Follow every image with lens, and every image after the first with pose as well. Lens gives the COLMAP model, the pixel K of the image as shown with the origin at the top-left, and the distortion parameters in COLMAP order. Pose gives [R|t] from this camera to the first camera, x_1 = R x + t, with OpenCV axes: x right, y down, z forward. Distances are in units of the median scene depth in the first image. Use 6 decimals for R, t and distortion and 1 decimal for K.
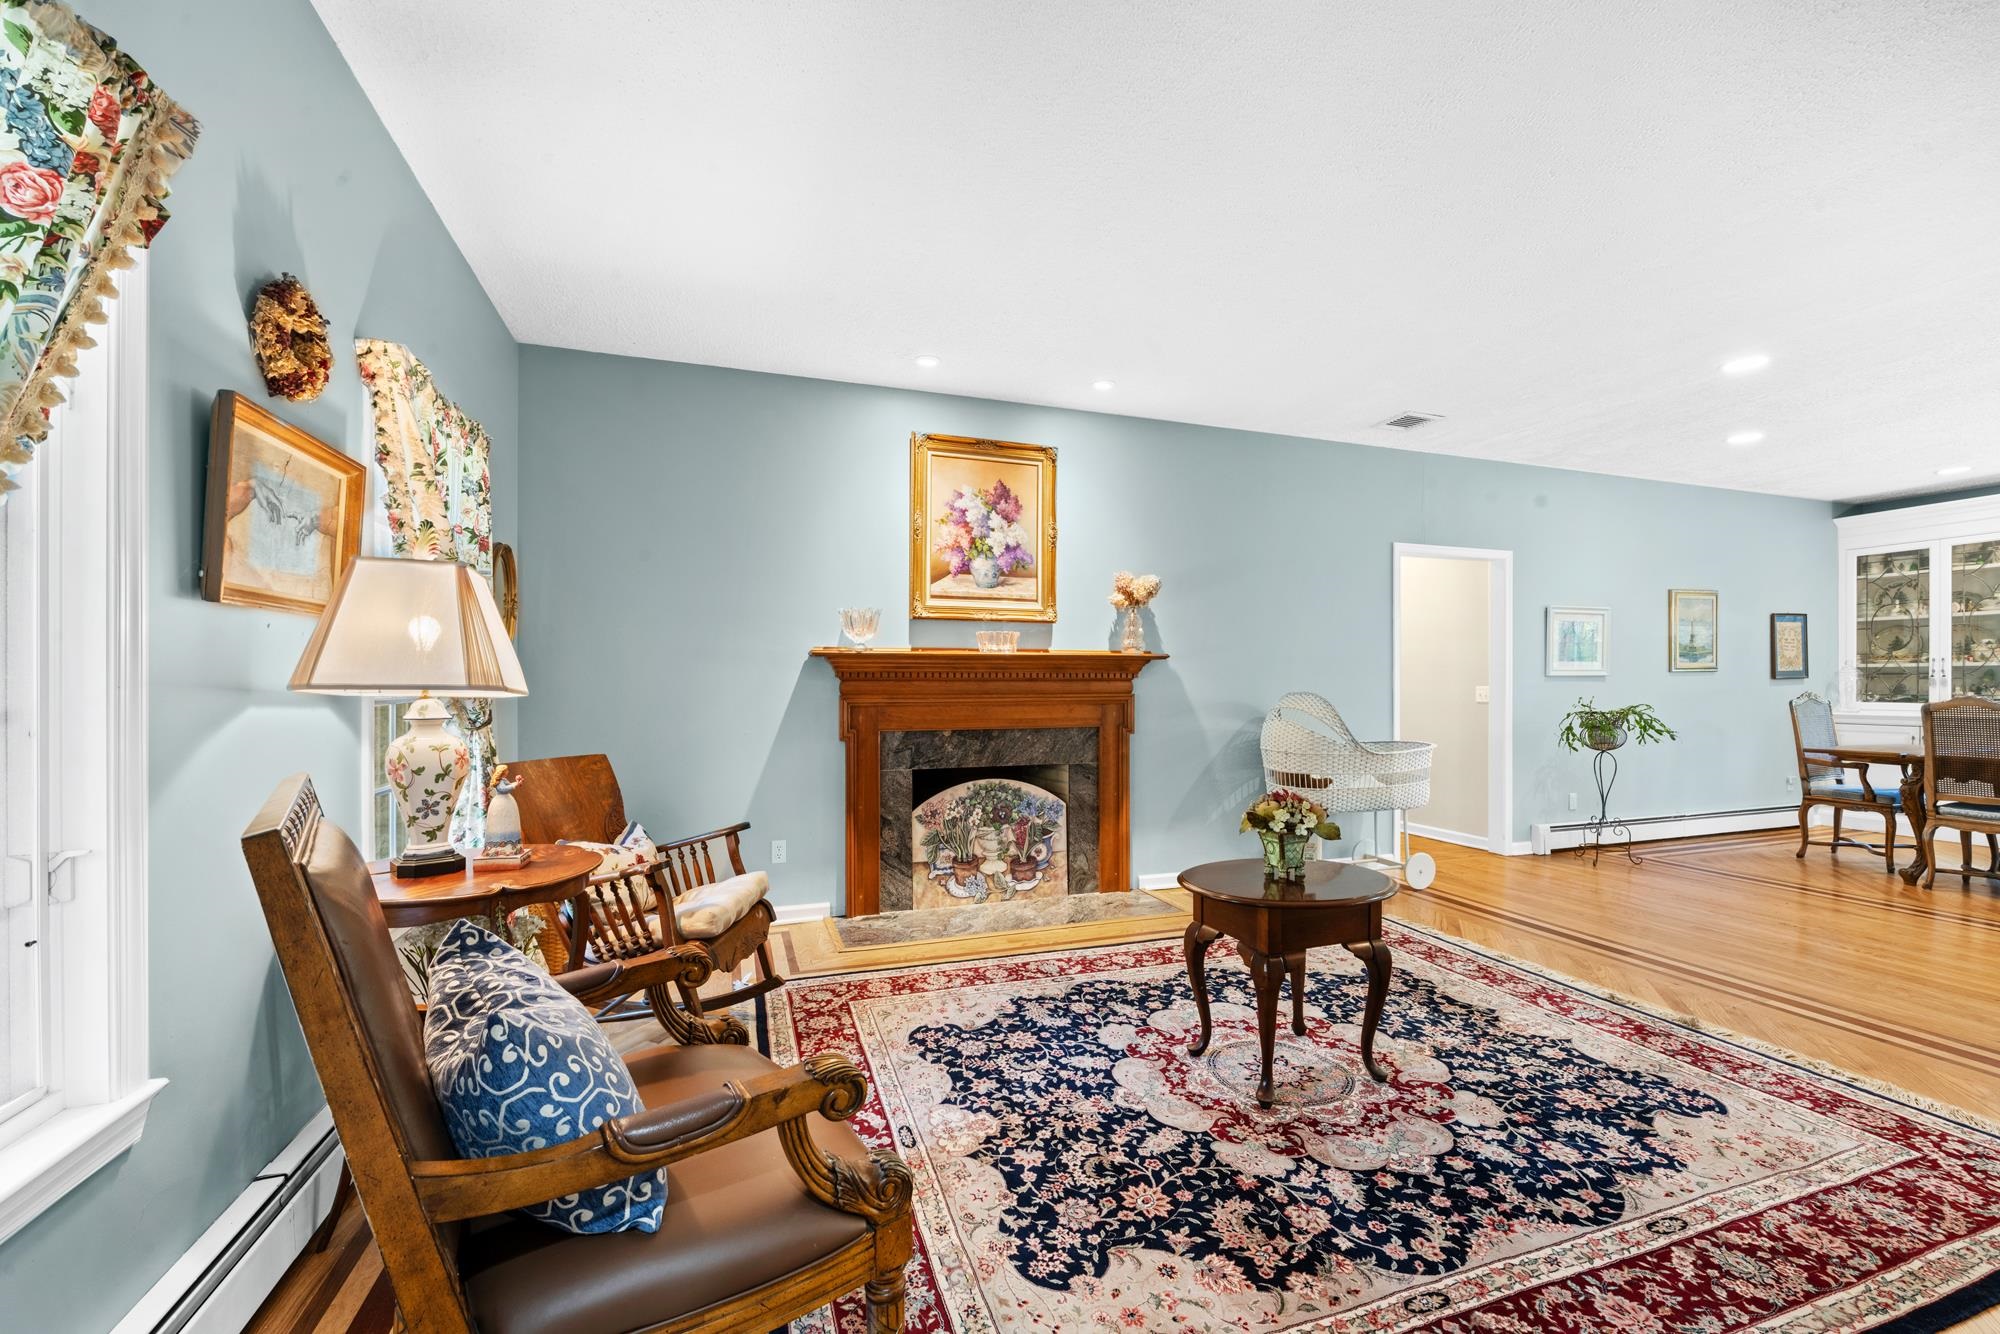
lens RADIAL K [[812.3, 0, 1005.6], [0, 812.3, 682.5], [0, 0, 1]] dist [-0.008586, -0.000342]
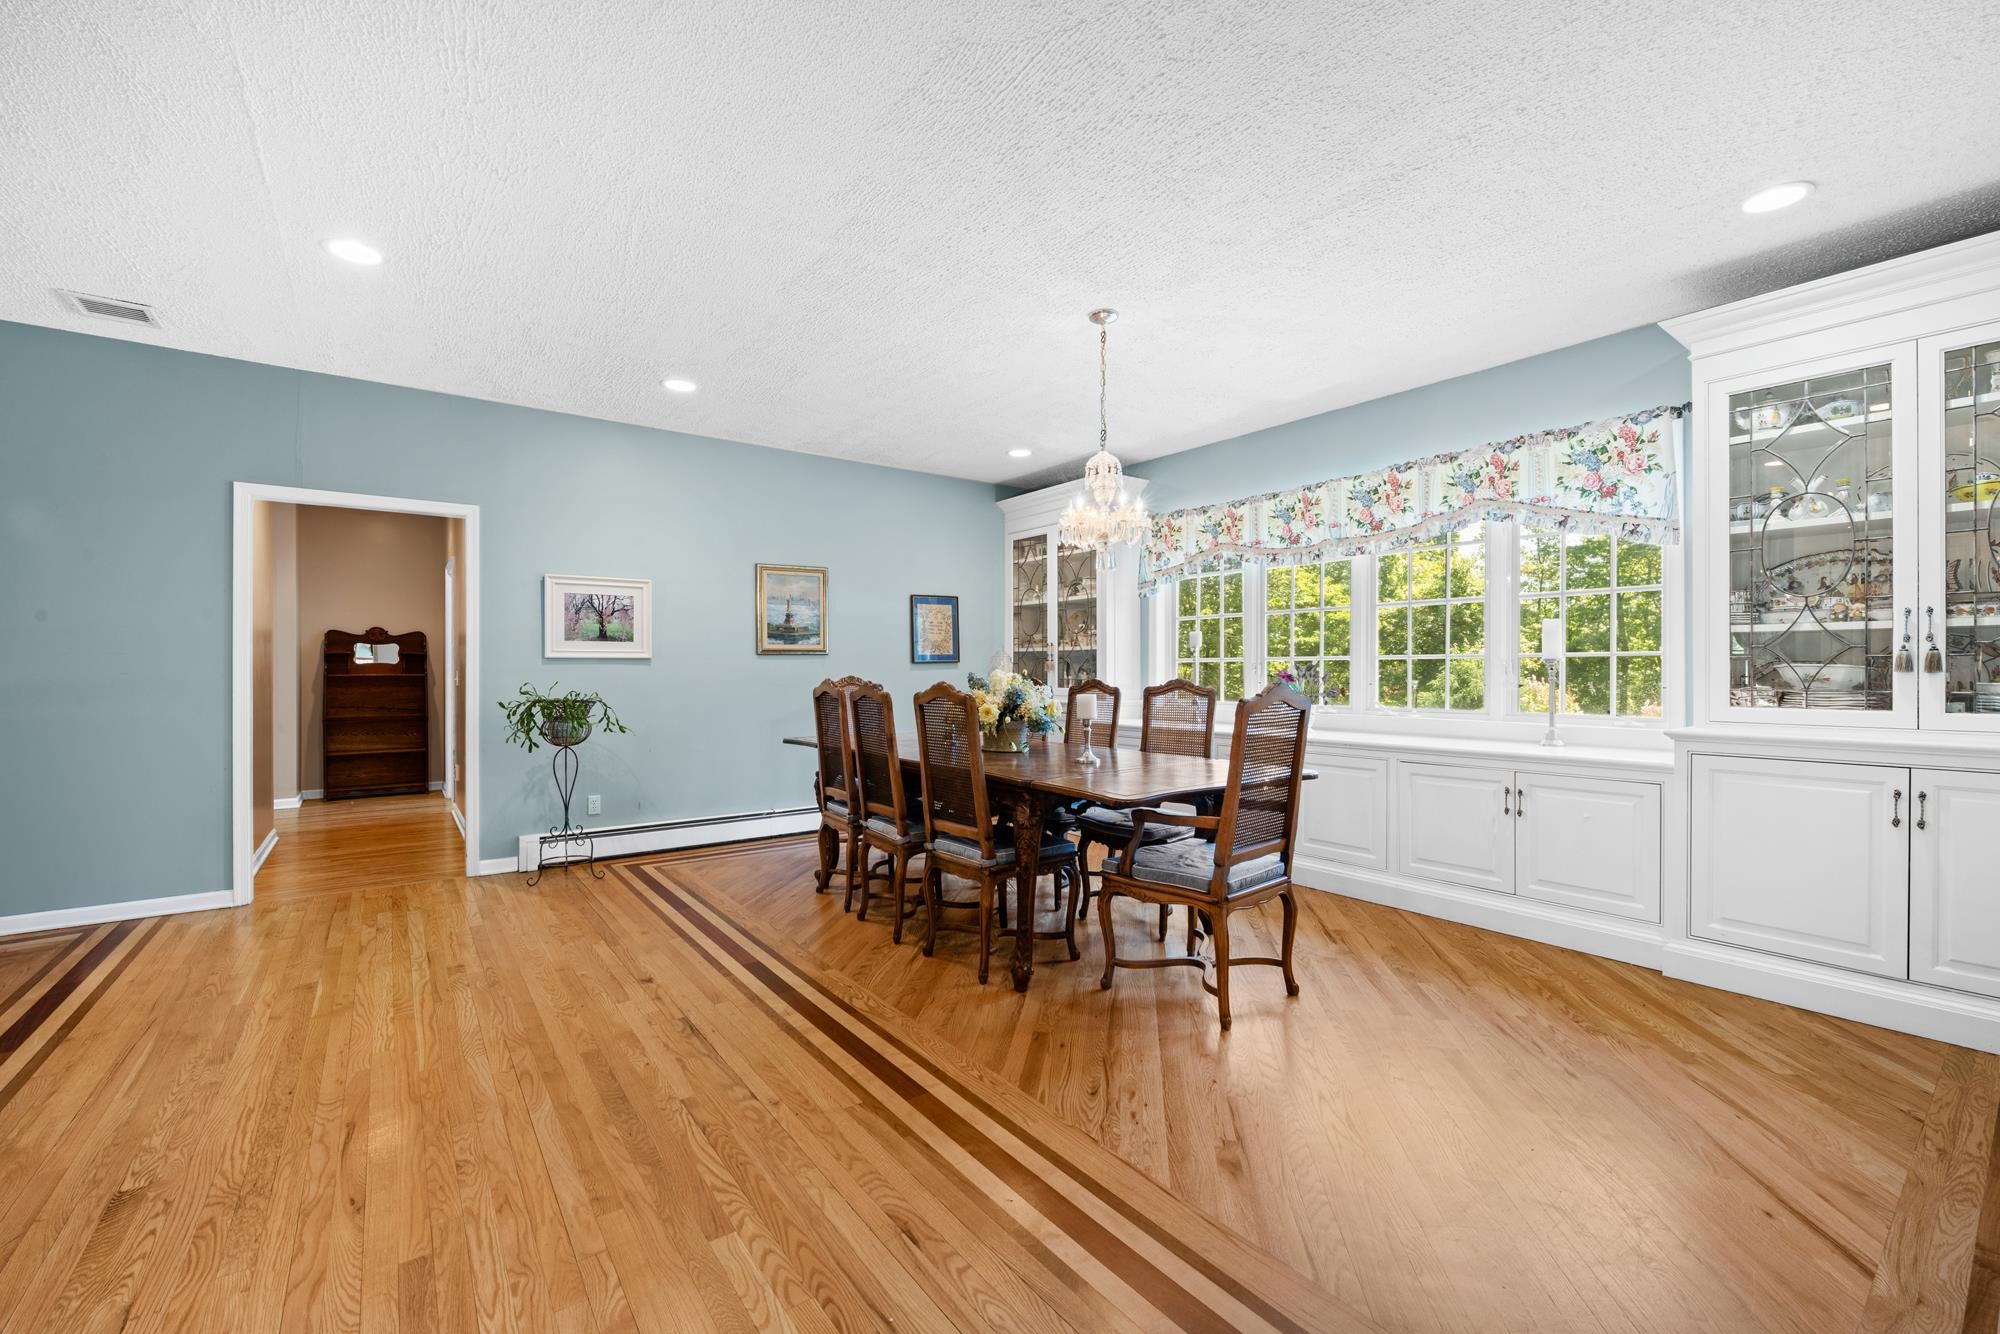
lens RADIAL K [[812.3, 0, 997.4], [0, 812.3, 668.3], [0, 0, 1]] dist [-0.008586, -0.000342]
pose [[0.950970, -0.000342, 0.309282, 0.790299], [0.001040, 0.999997, -0.002090, 0.004084], [-0.309280, 0.002309, 0.950968, 0.052364]]
